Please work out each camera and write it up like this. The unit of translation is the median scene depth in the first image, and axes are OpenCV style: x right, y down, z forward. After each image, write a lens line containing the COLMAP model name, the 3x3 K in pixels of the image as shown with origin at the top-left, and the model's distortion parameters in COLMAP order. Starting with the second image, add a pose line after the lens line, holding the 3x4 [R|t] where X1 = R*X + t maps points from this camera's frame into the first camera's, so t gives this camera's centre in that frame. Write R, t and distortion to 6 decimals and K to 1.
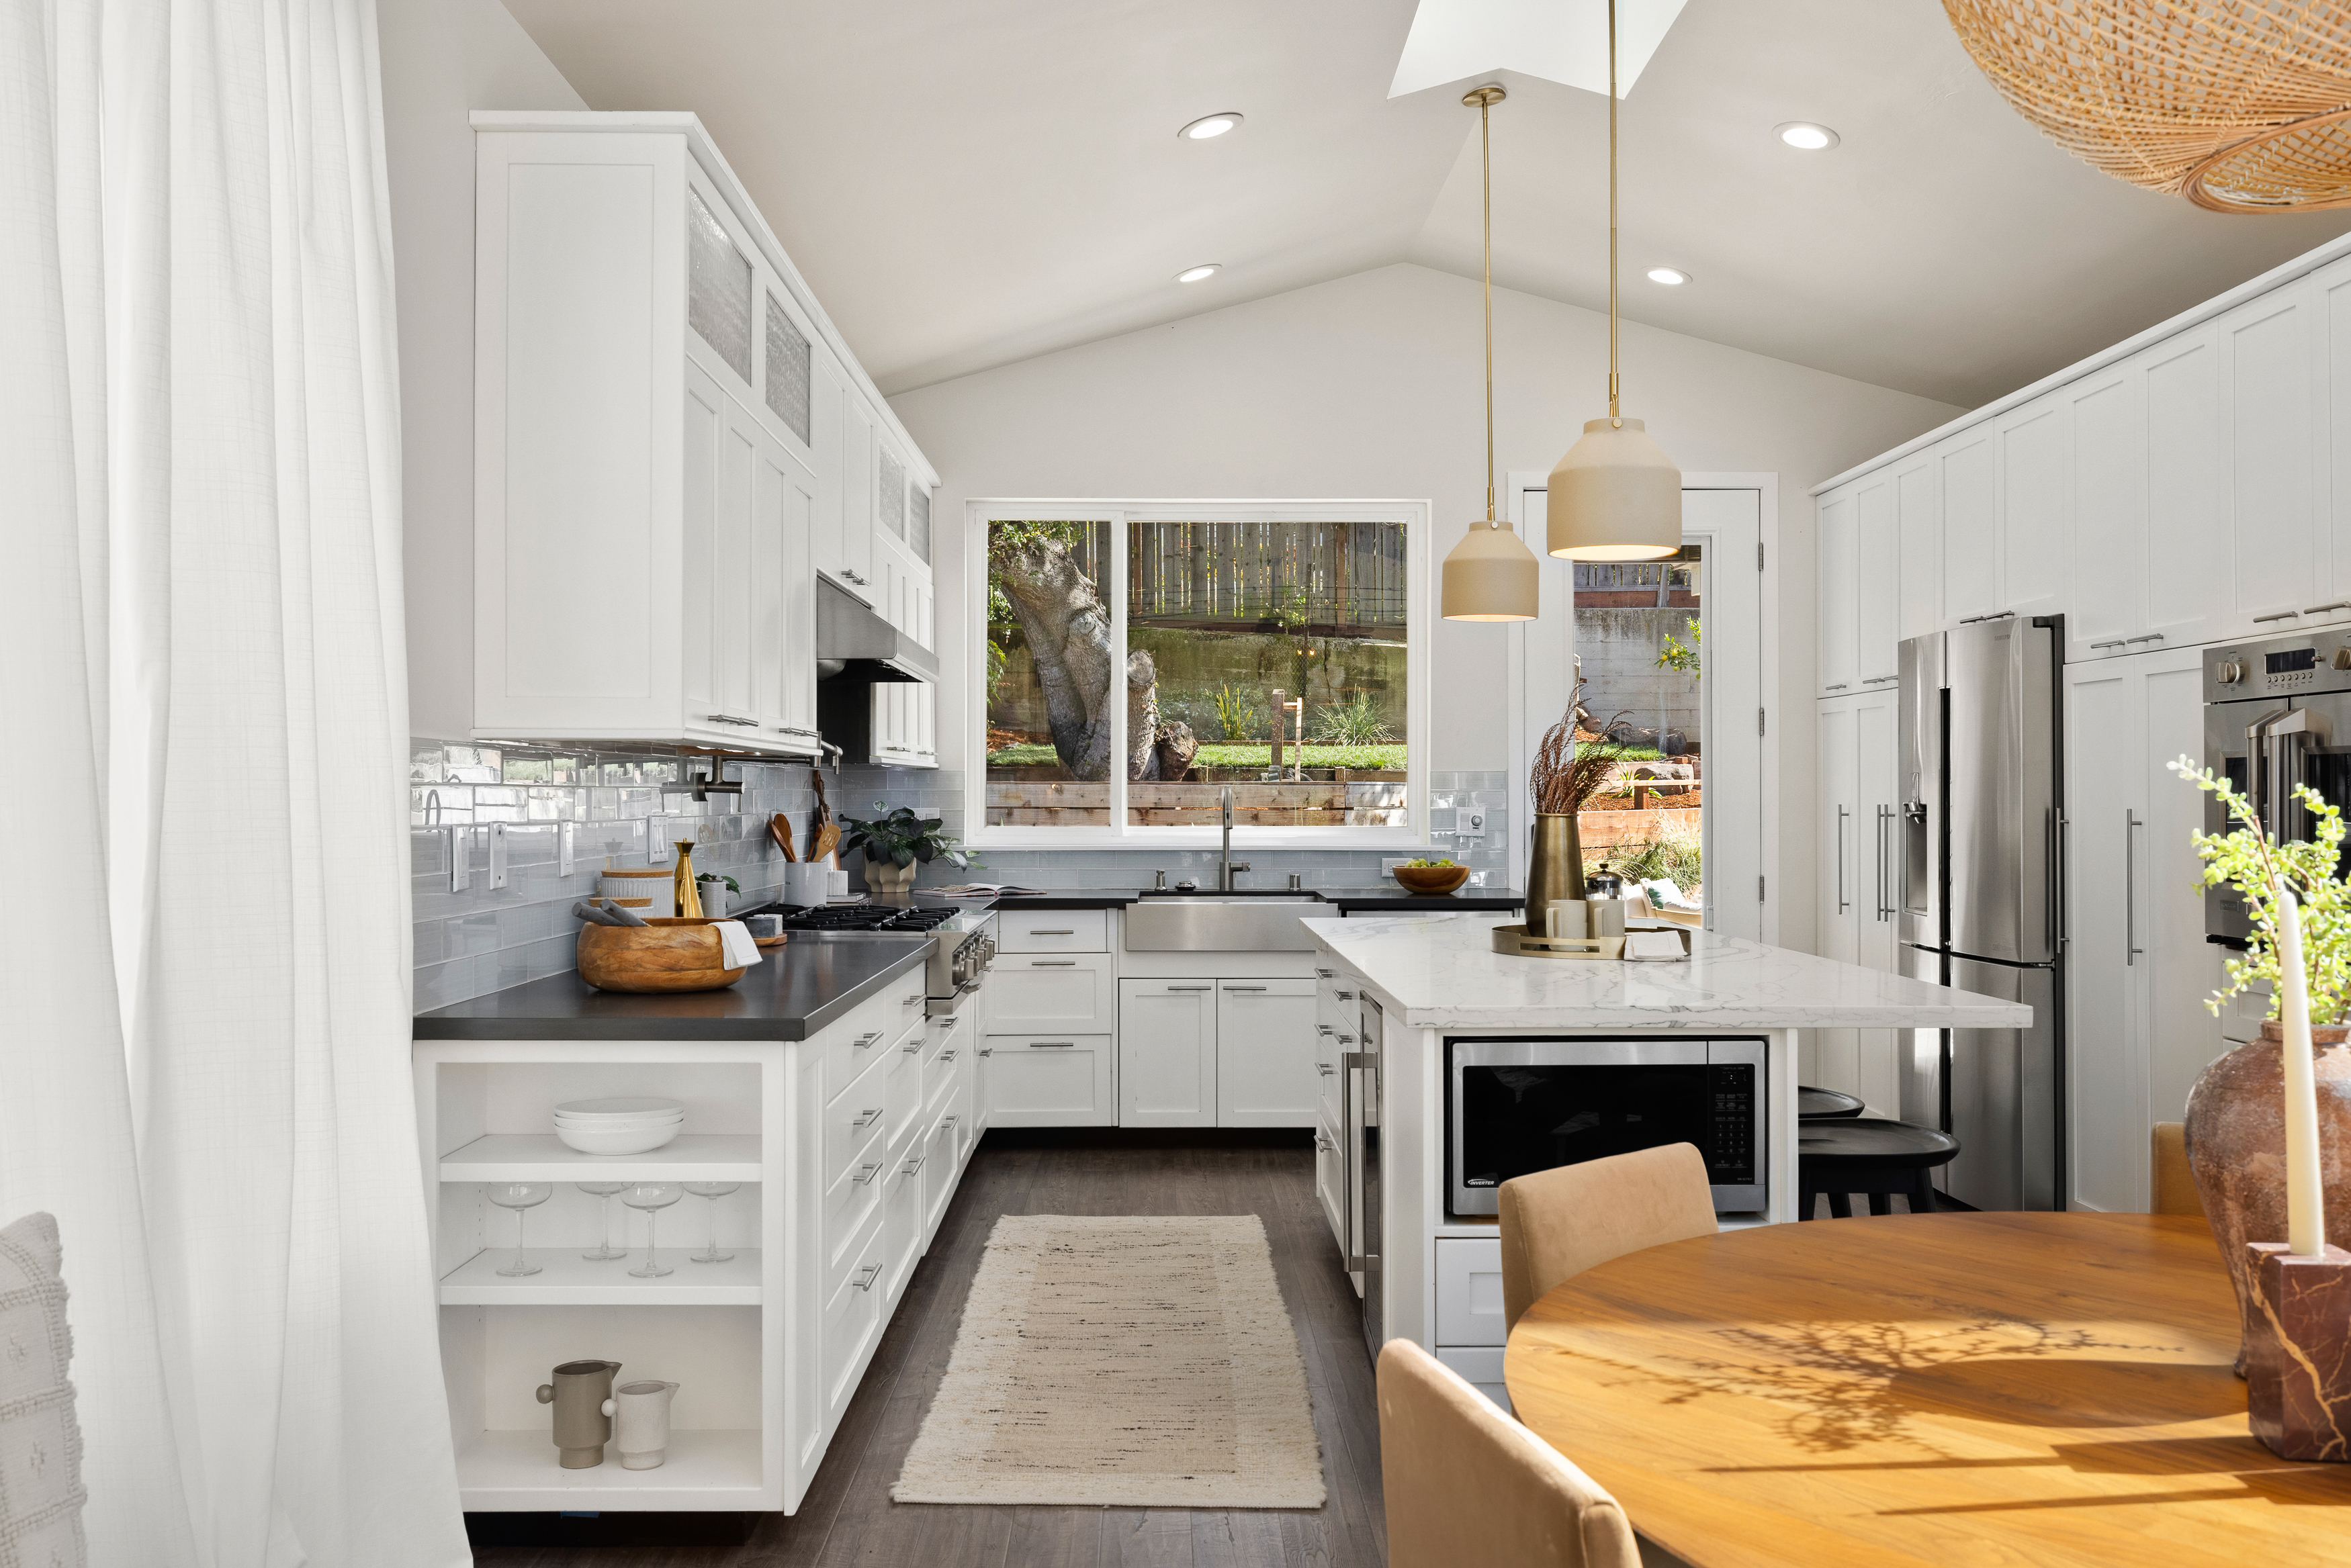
lens RADIAL K [[1967.4, 0, 1170.8], [0, 1967.4, 799.5], [0, 0, 1]] dist [0.005498, -0.001183]
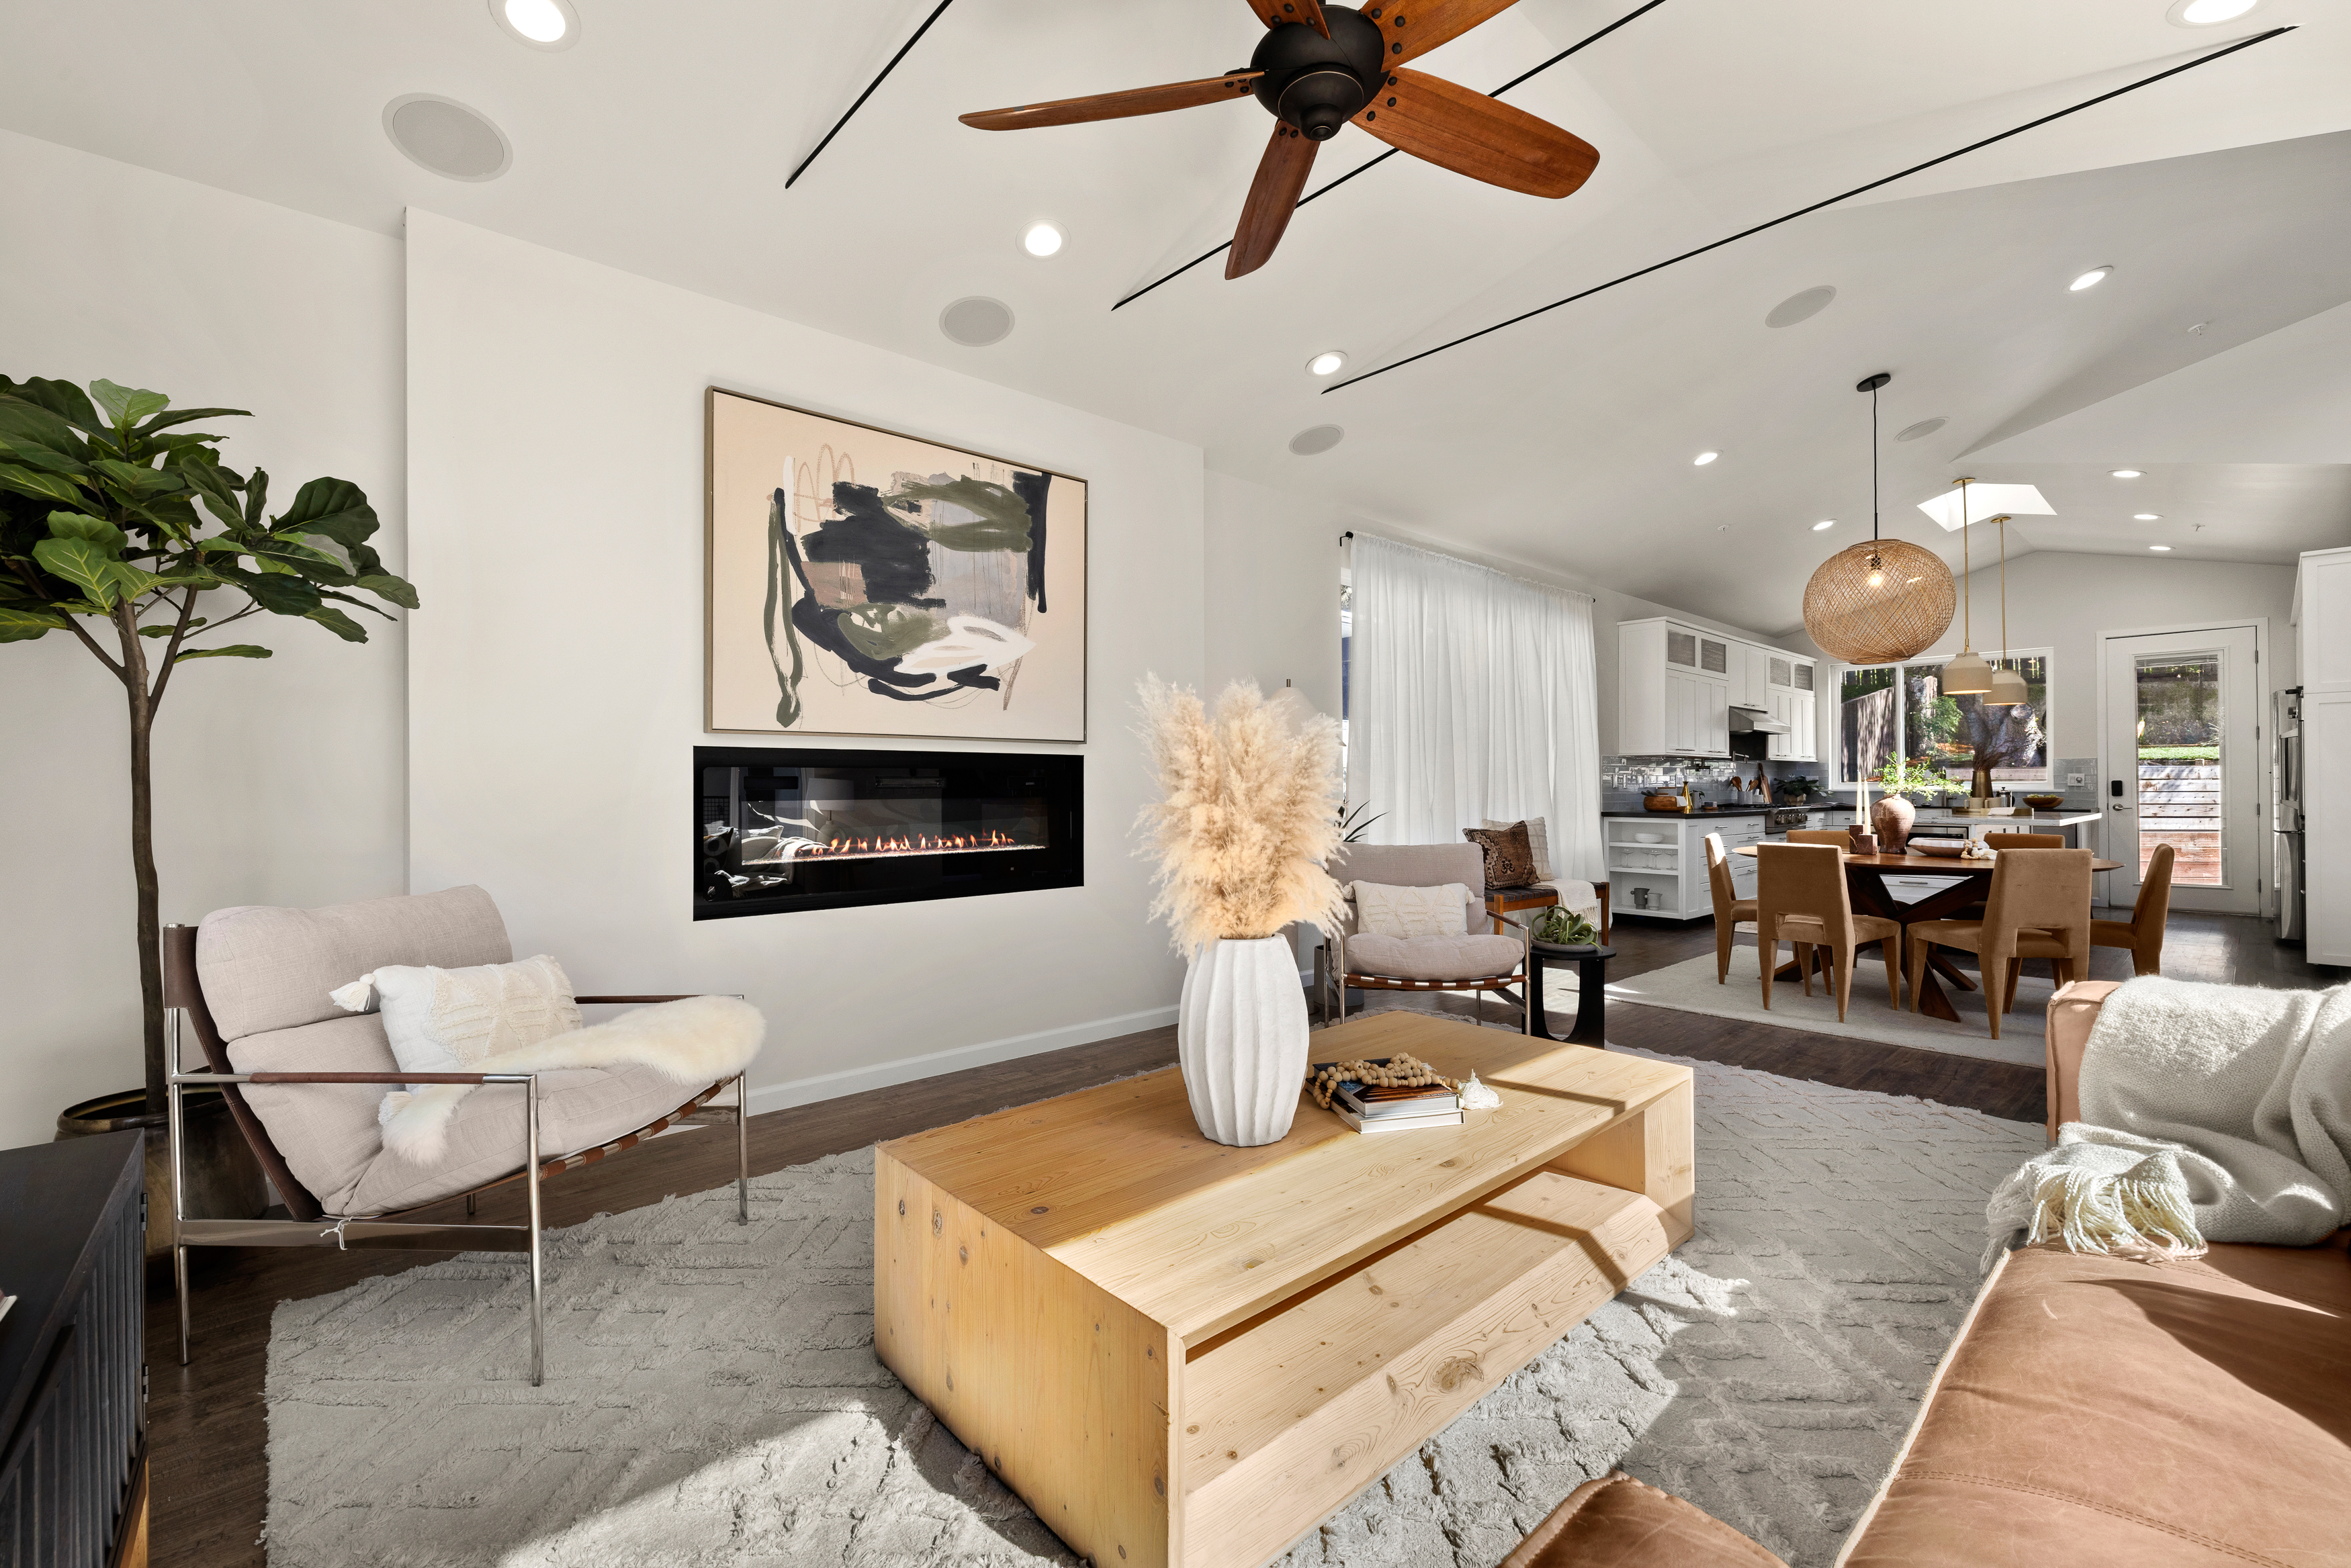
lens RADIAL K [[988.1, 0, 1168.4], [0, 988.1, 779.6], [0, 0, 1]] dist [0.001654, -0.000365]
pose [[0.666381, -0.006870, -0.745580, 0.662346], [0.000501, 0.999961, -0.008767, 0.044132], [0.745611, 0.005468, 0.666359, -1.320393]]
